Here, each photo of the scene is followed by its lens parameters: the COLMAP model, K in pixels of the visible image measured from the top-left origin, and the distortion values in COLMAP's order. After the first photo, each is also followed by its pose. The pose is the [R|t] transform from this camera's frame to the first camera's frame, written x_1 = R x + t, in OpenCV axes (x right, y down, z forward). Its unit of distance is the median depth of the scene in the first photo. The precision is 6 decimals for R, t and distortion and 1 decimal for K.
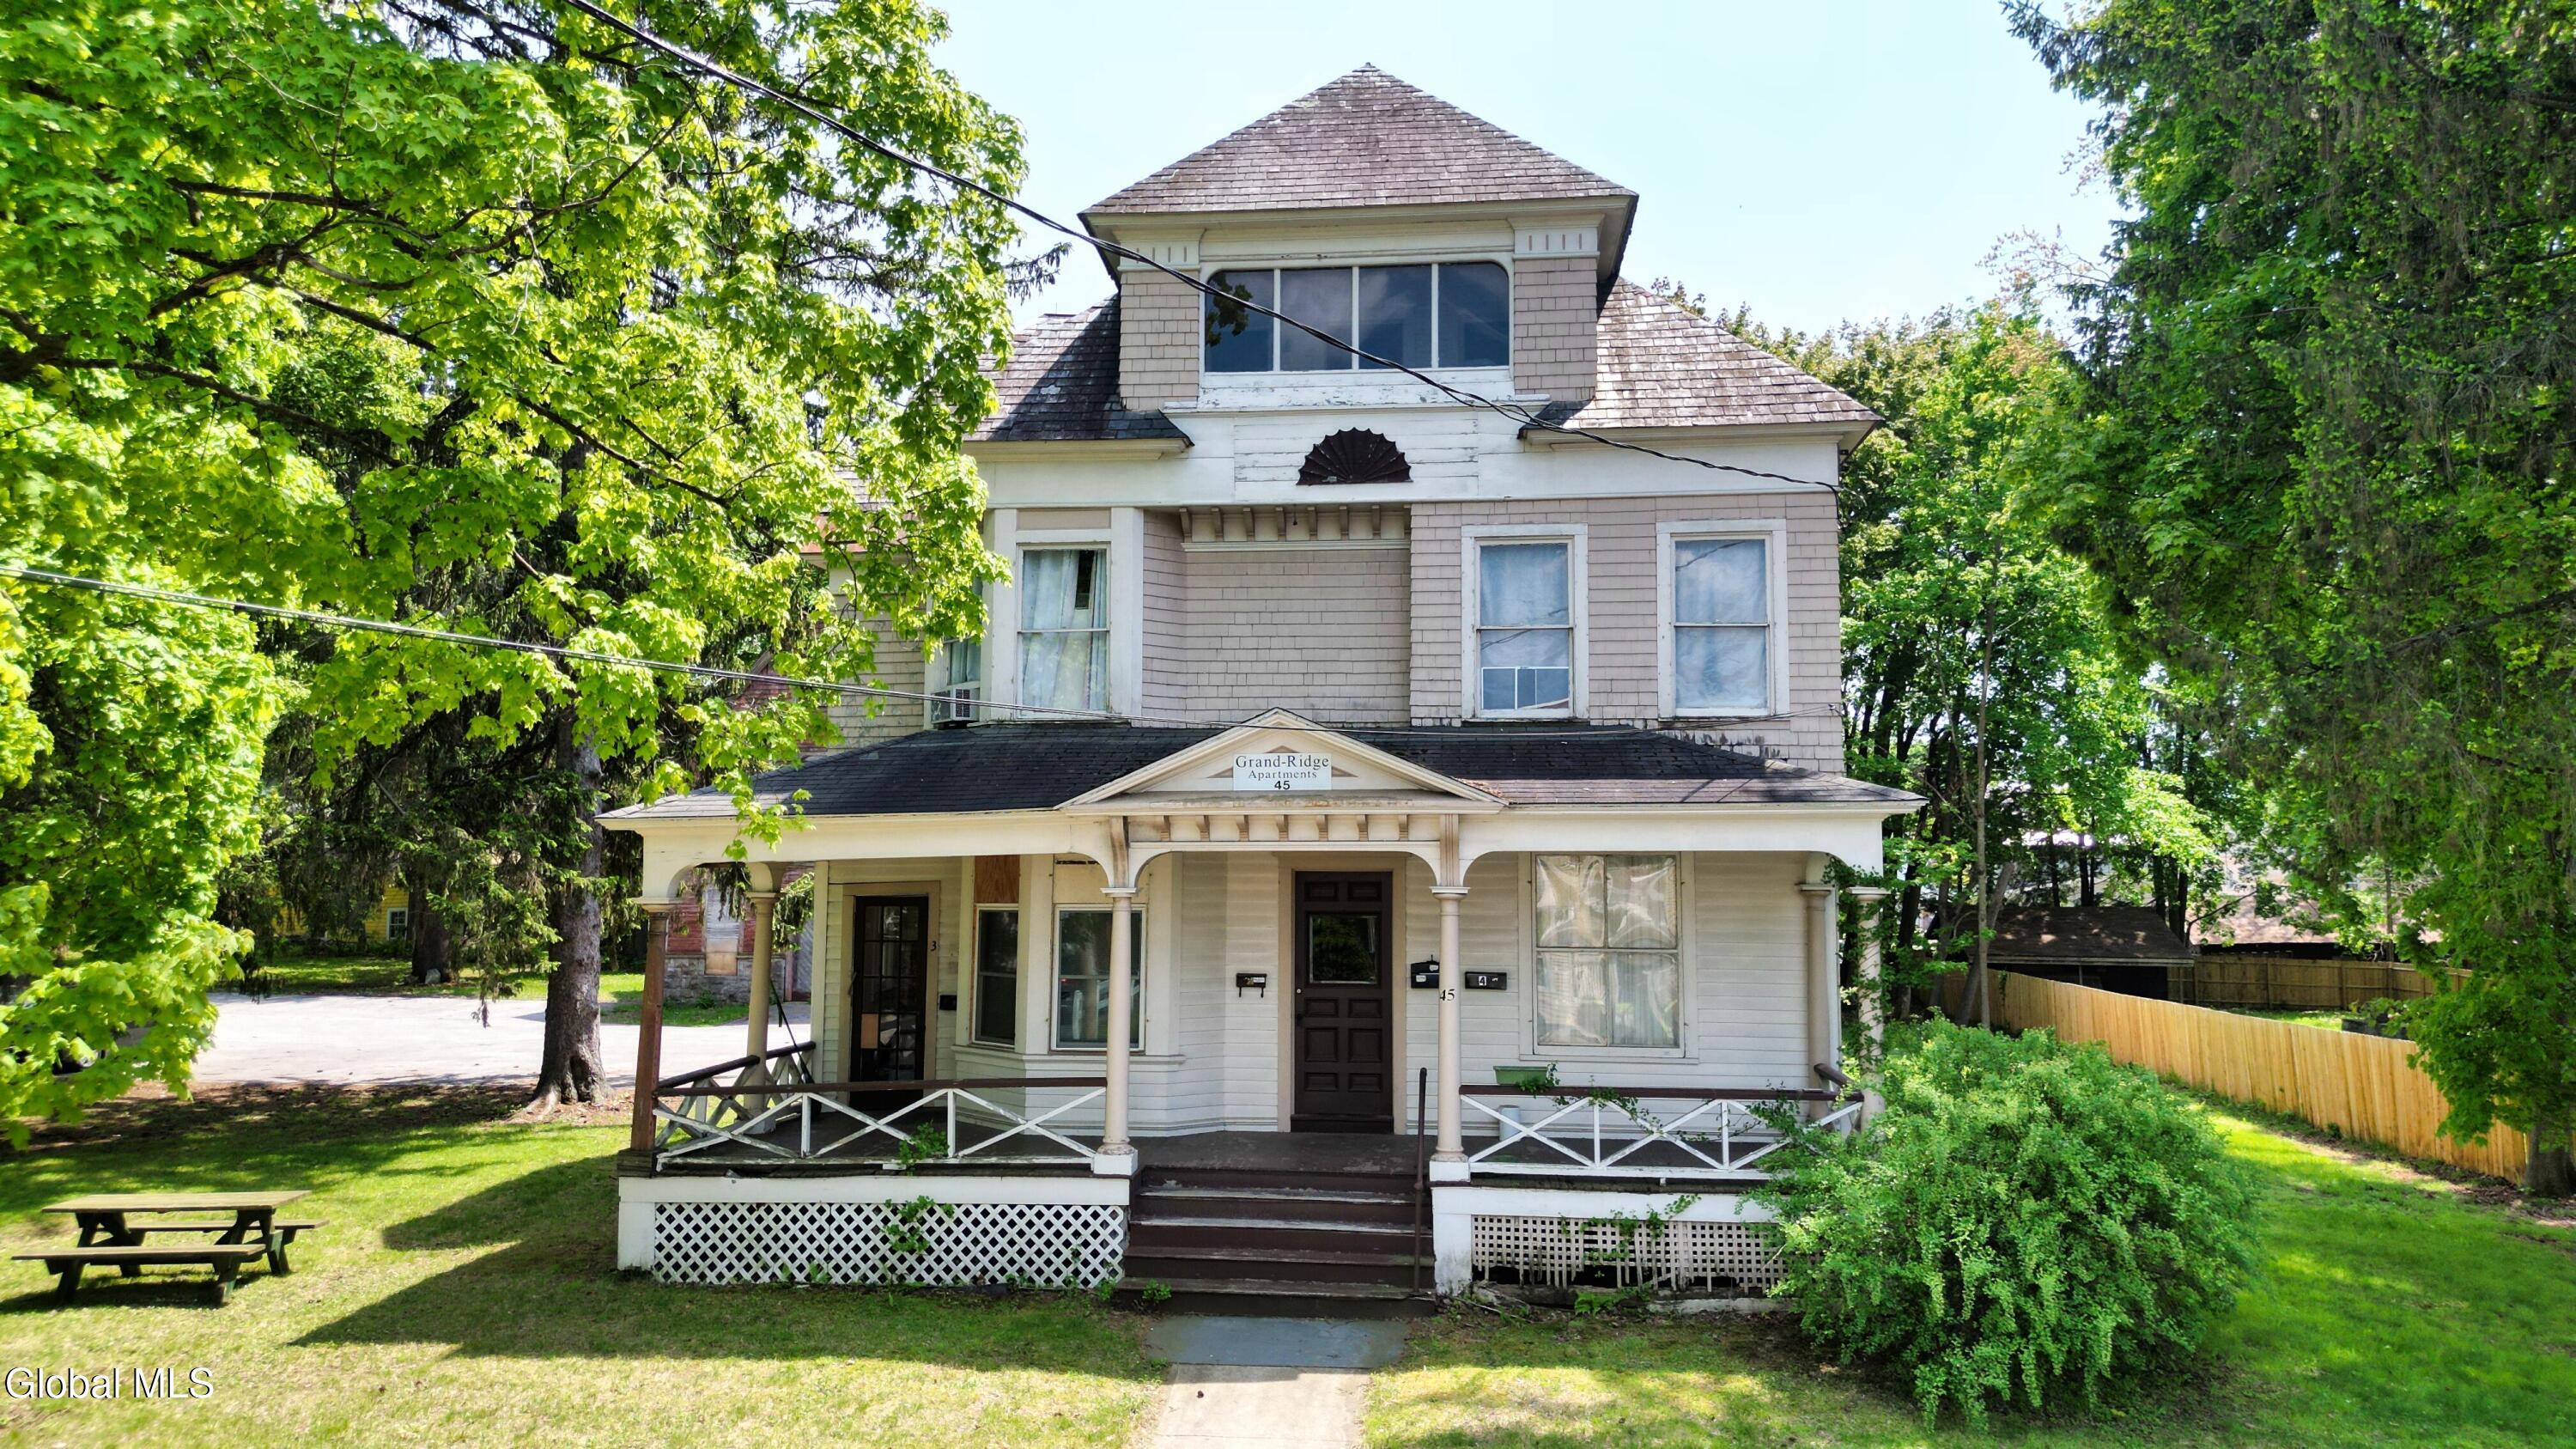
lens RADIAL K [[1800.8, 0, 1279.5], [0, 1800.8, 717.4], [0, 0, 1]] dist [0.144156, -0.251503]
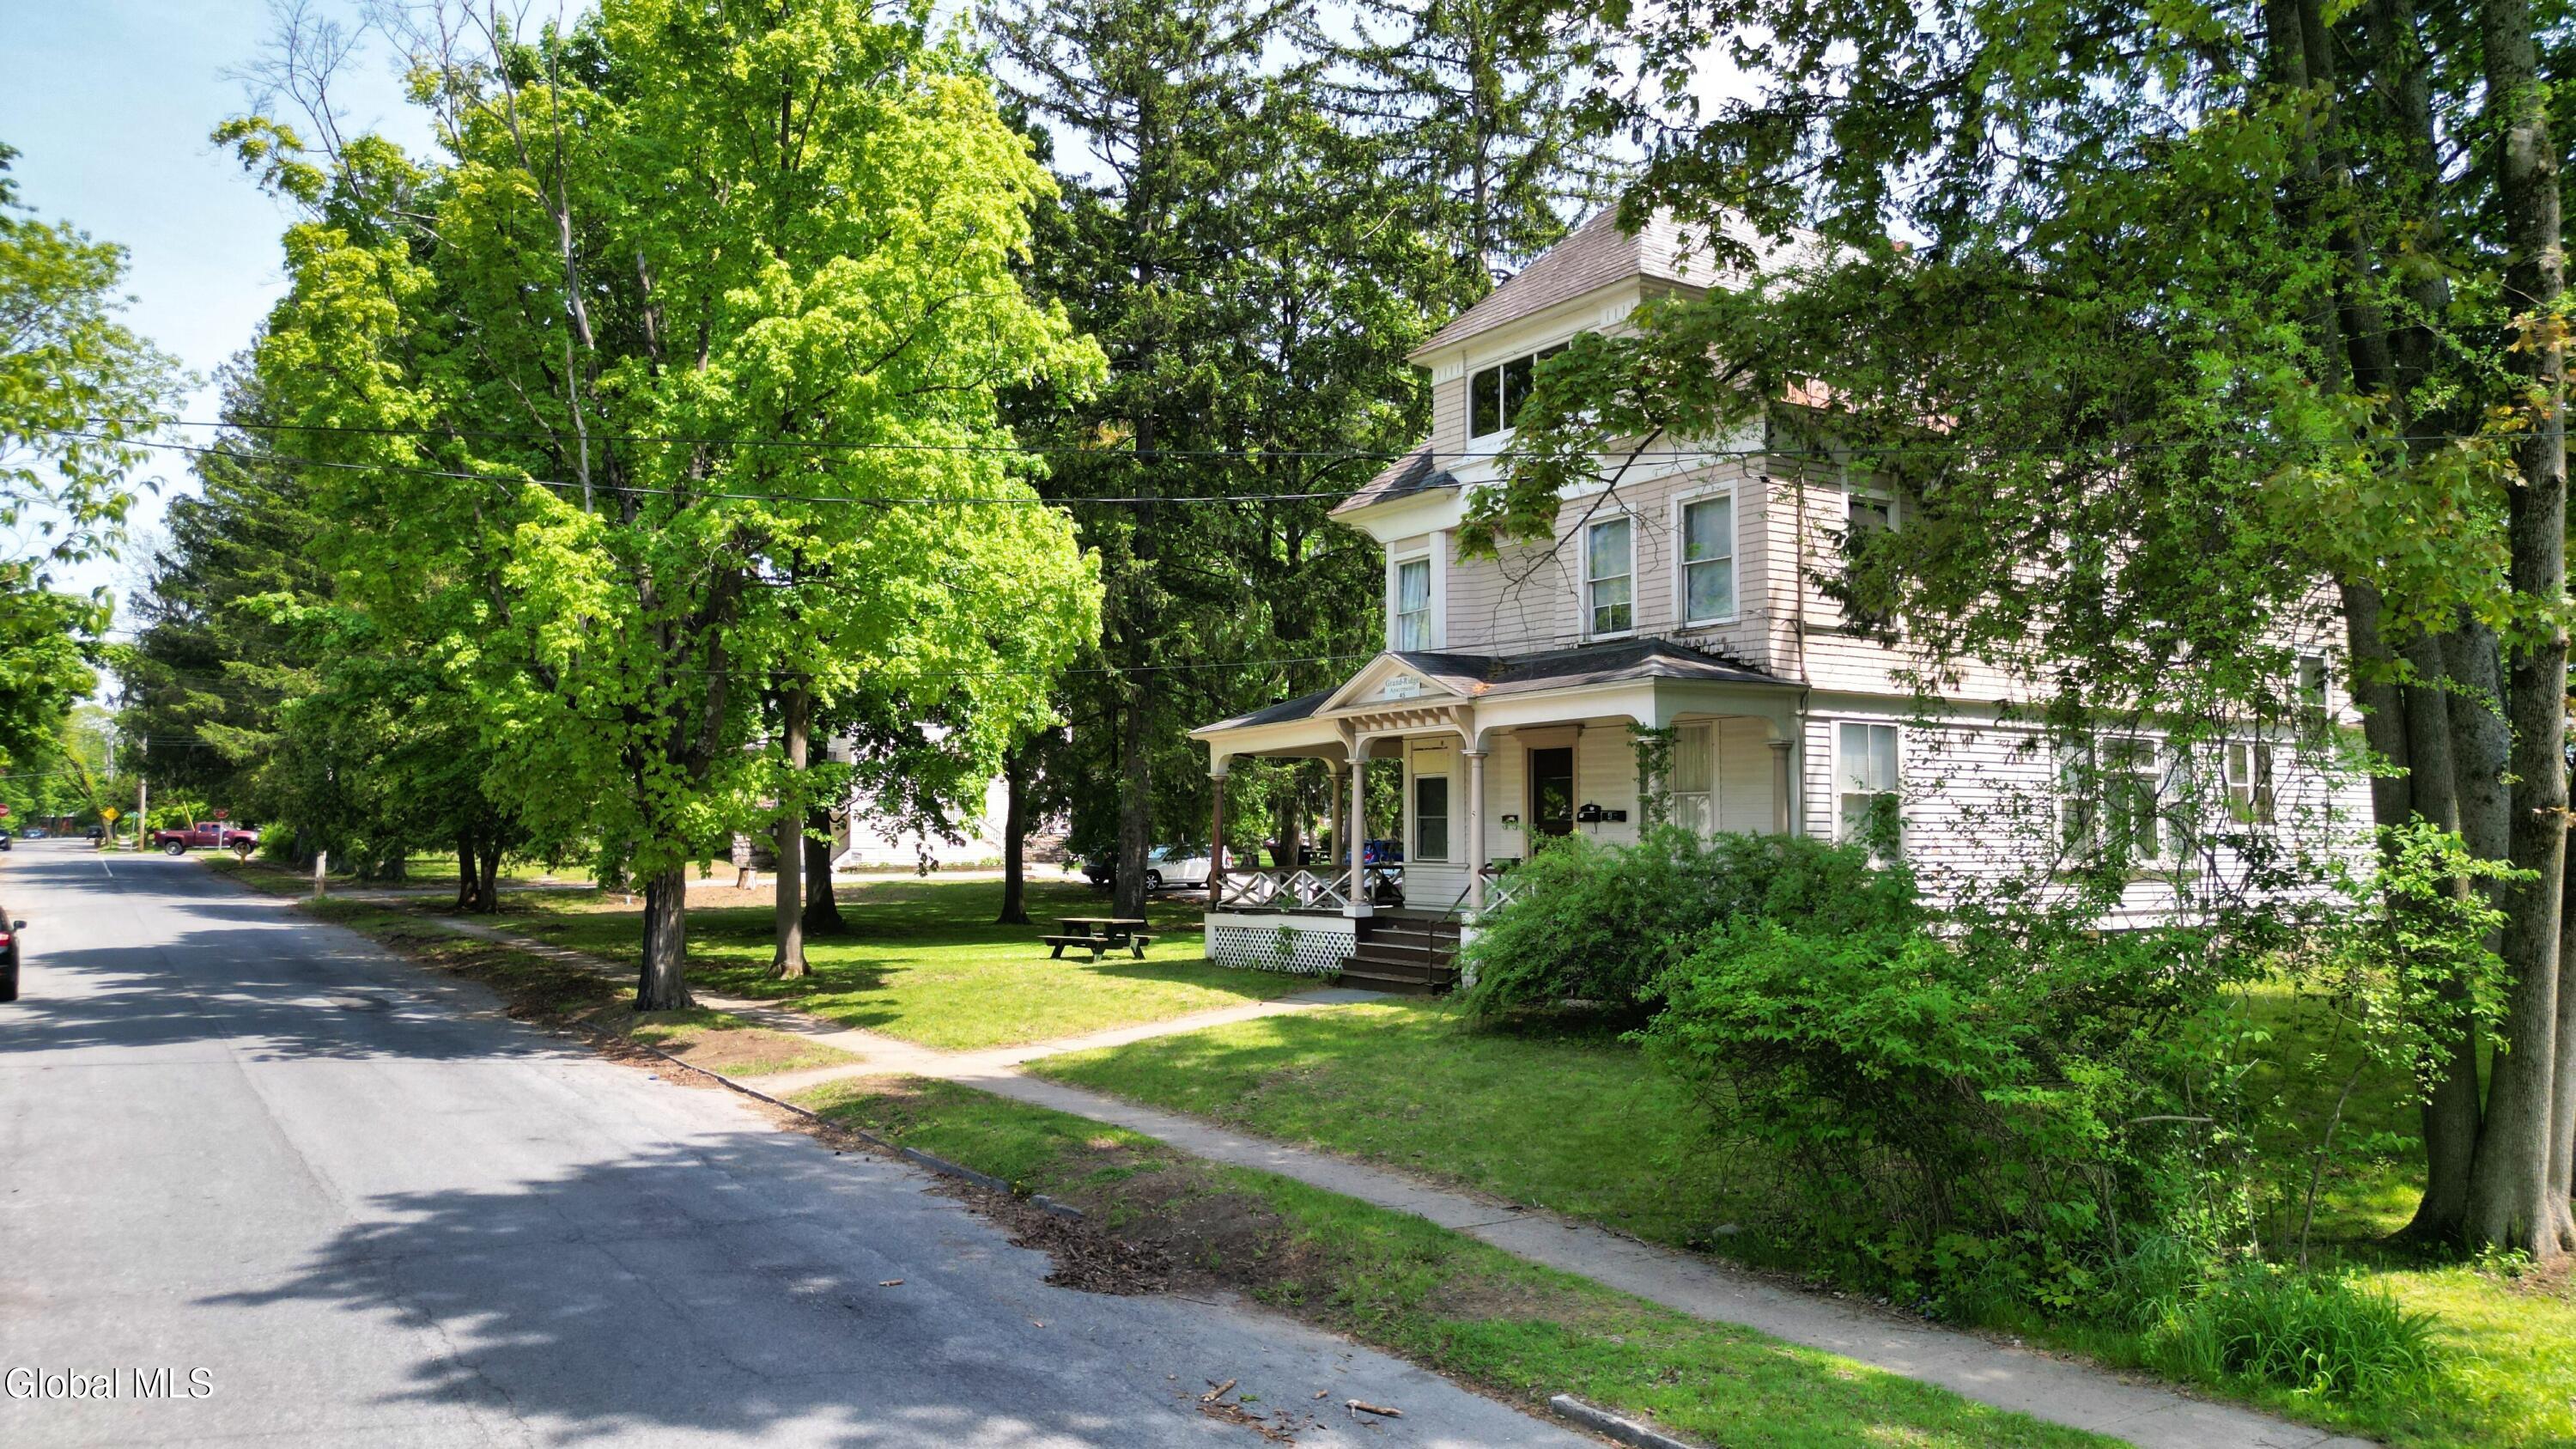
lens RADIAL K [[1800.8, 0, 1279.5], [0, 1800.8, 717.4], [0, 0, 1]] dist [0.144156, -0.251503]
pose [[0.637839, -0.055216, -0.768188, 1.124294], [0.065388, 0.997708, -0.017420, 0.074531], [0.767389, -0.039119, 0.639988, -0.168117]]
